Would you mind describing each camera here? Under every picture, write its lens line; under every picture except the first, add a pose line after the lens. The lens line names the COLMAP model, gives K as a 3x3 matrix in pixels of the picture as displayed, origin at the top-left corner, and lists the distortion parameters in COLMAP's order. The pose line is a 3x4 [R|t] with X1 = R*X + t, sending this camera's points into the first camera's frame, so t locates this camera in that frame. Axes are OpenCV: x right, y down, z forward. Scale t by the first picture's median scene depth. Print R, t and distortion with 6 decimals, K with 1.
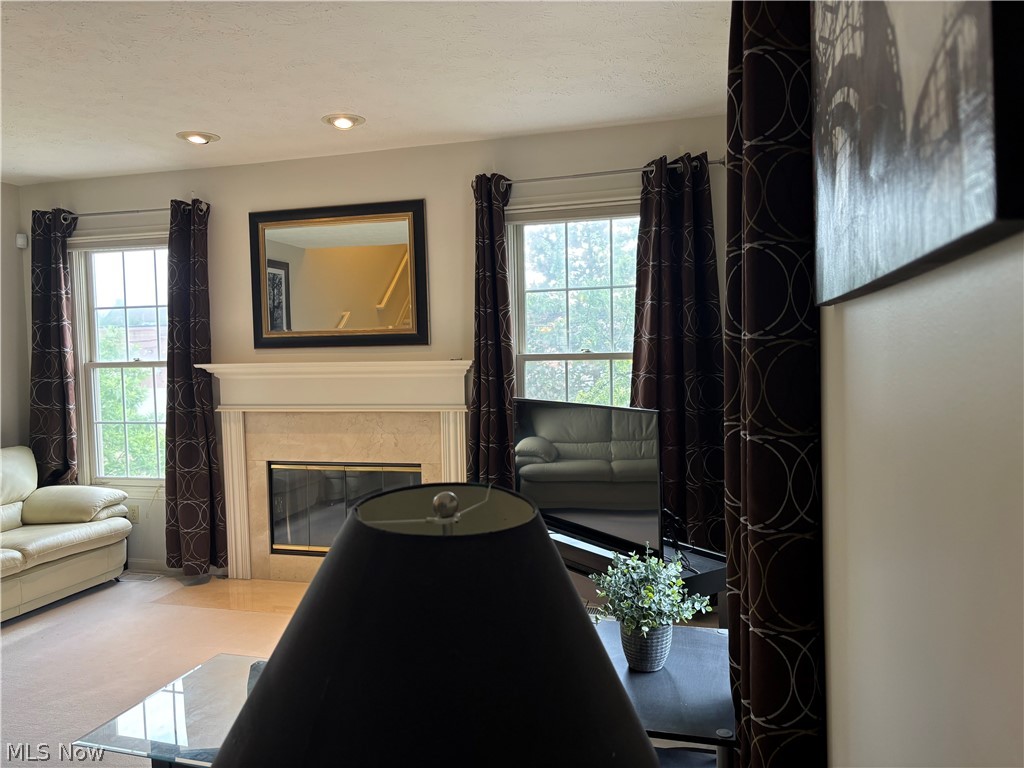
lens RADIAL K [[768.9, 0, 512.0], [0, 768.9, 384.0], [0, 0, 1]] dist [0.007969, -0.015905]
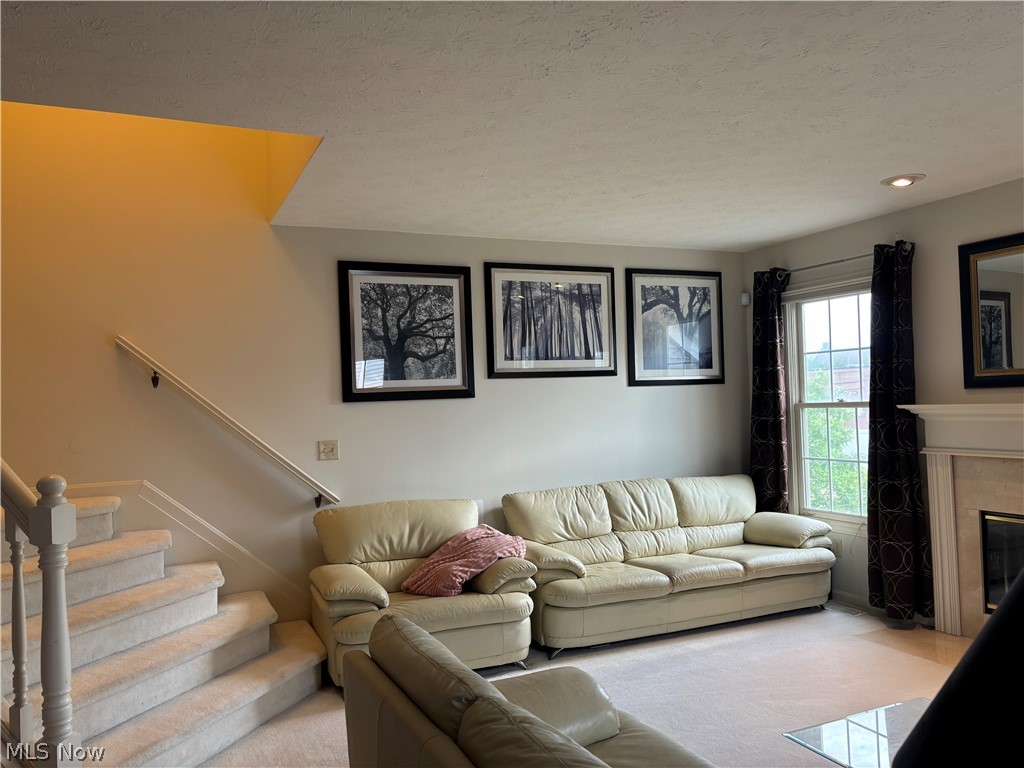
lens RADIAL K [[835.8, 0, 512.0], [0, 835.8, 384.0], [0, 0, 1]] dist [-0.001187, 0.099597]
pose [[0.673528, -0.015463, -0.739000, 0.057087], [-0.022866, 0.998867, -0.041741, 0.004343], [0.738808, 0.045011, 0.672411, -0.104908]]
